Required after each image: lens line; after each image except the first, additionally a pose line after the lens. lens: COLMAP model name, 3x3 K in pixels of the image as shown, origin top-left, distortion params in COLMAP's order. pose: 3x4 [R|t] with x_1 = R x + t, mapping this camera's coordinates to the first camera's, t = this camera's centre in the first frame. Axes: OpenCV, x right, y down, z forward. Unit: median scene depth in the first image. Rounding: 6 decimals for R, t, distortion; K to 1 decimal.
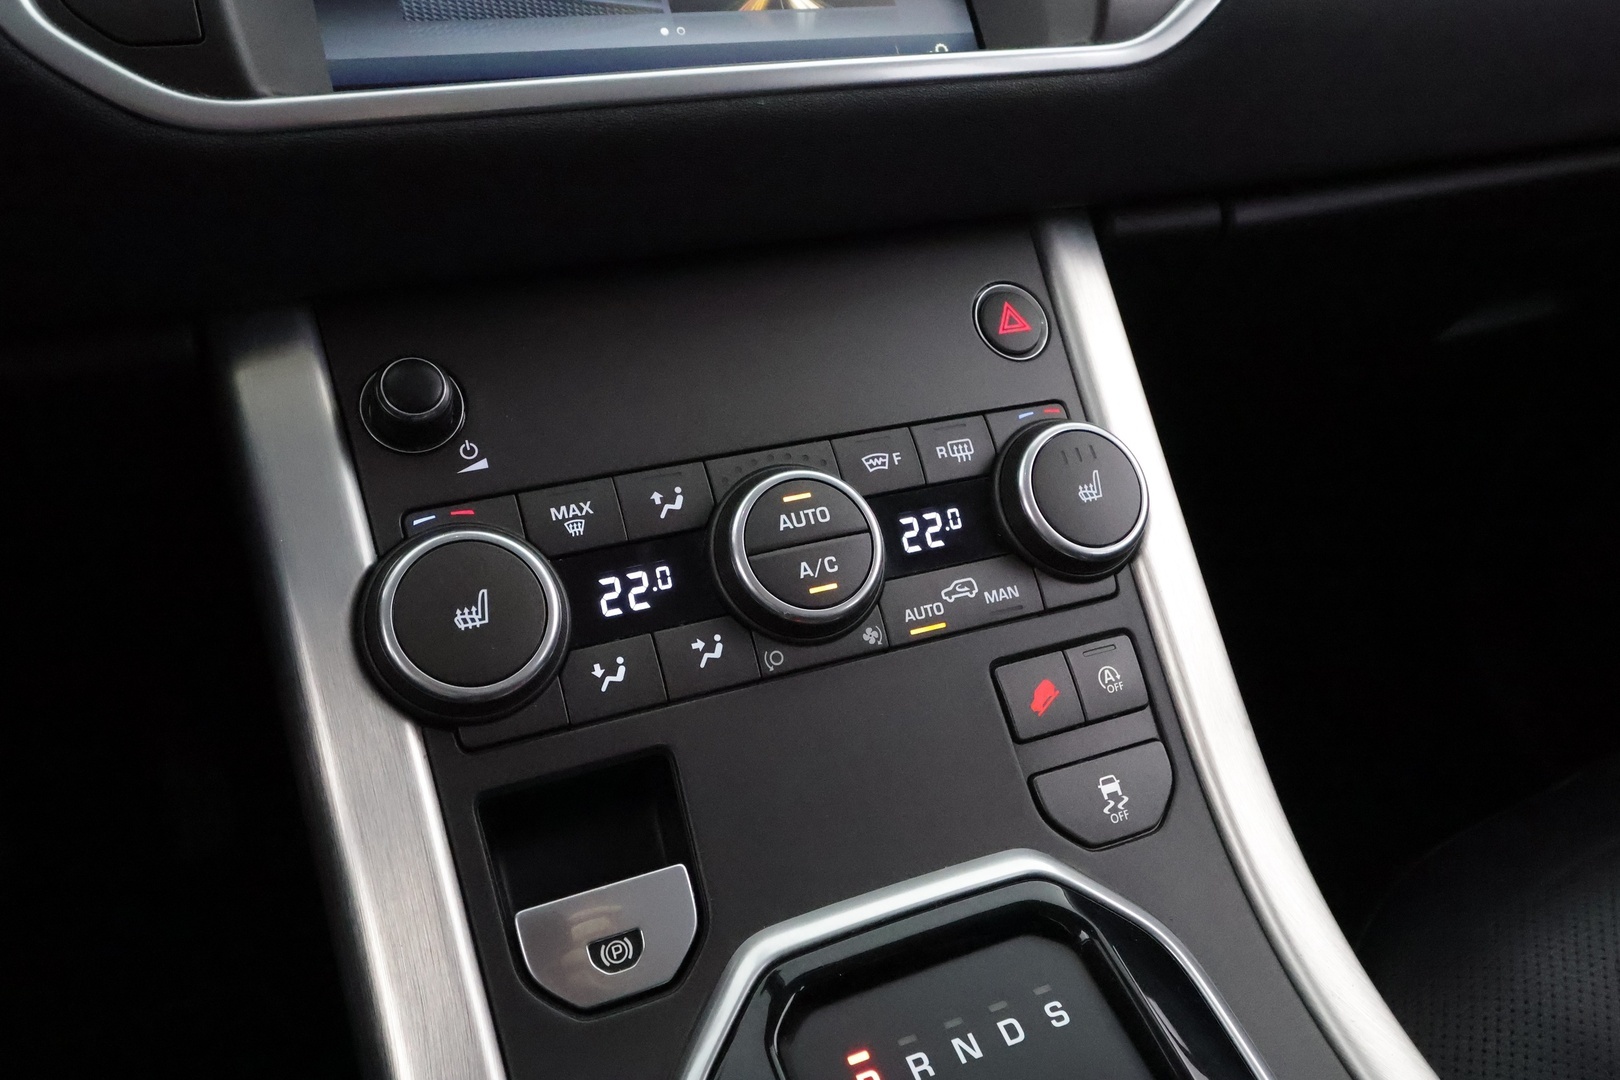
lens RADIAL K [[1253.5, 0, 819.4], [0, 1253.5, 555.0], [0, 0, 1]] dist [0.000277, -0.006850]
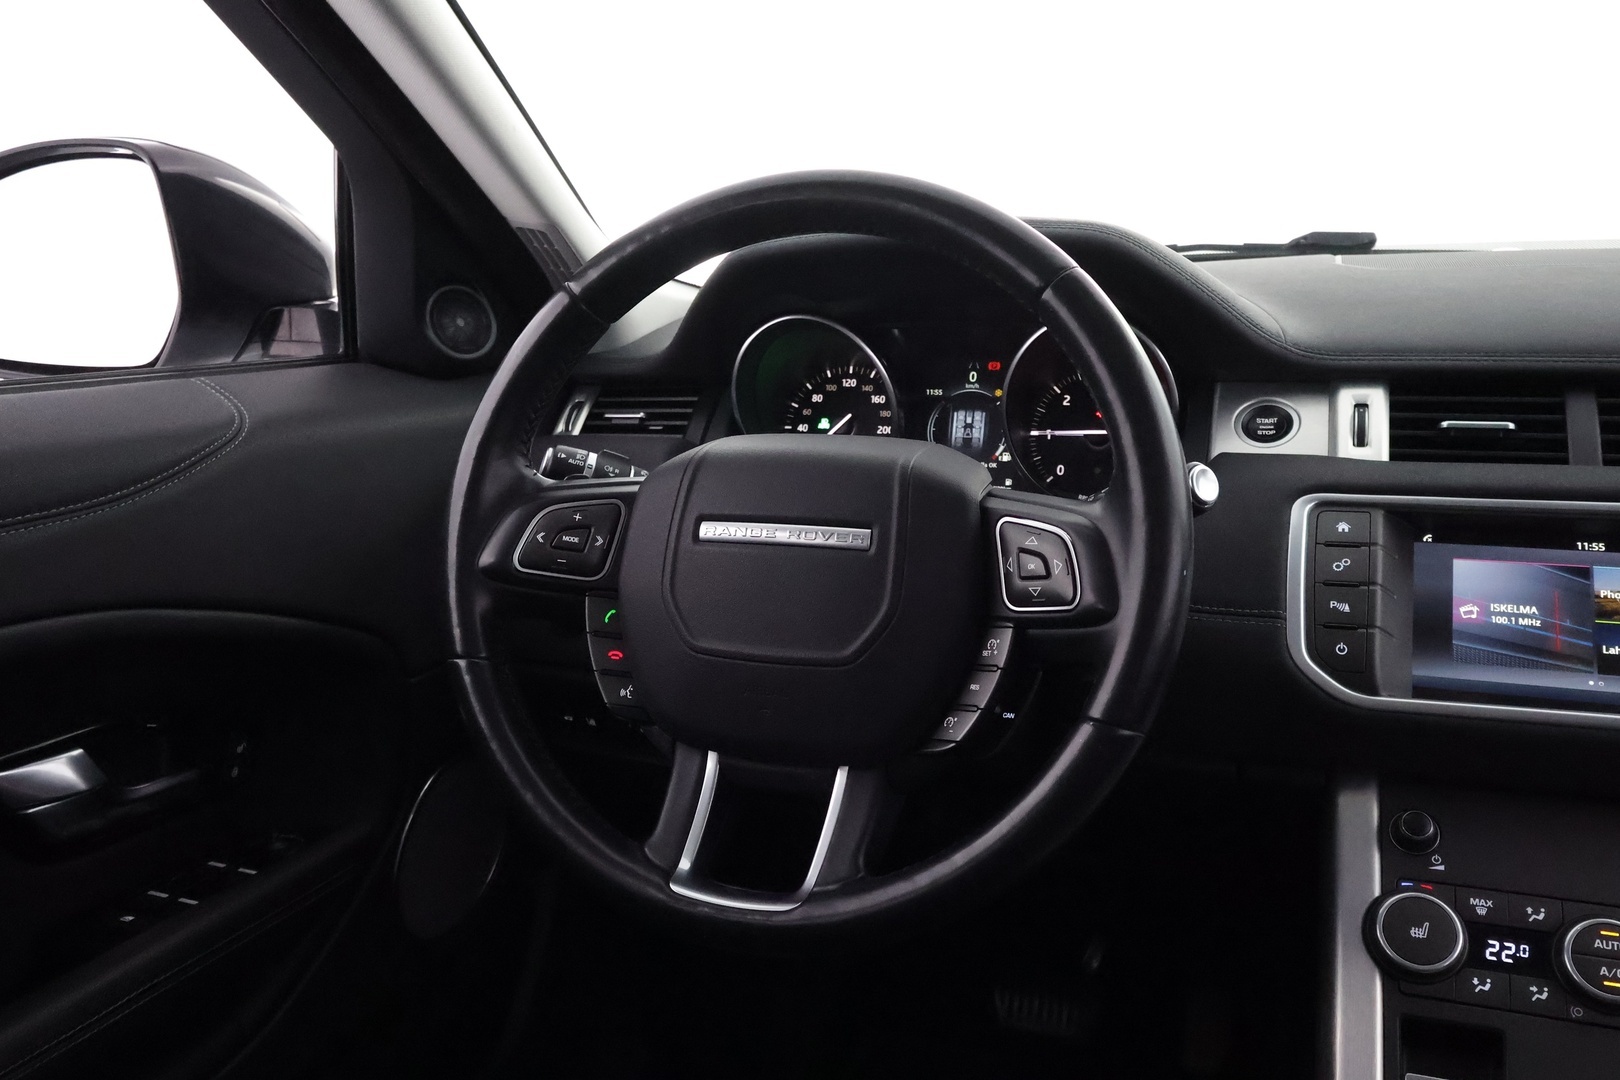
lens RADIAL K [[1253.5, 0, 820.4], [0, 1253.5, 541.4], [0, 0, 1]] dist [0.000277, -0.006850]
pose [[0.696506, 0.119496, -0.707531, 0.431018], [-0.315805, 0.936452, -0.152725, 0.066691], [0.644319, 0.329816, 0.689982, -1.319124]]
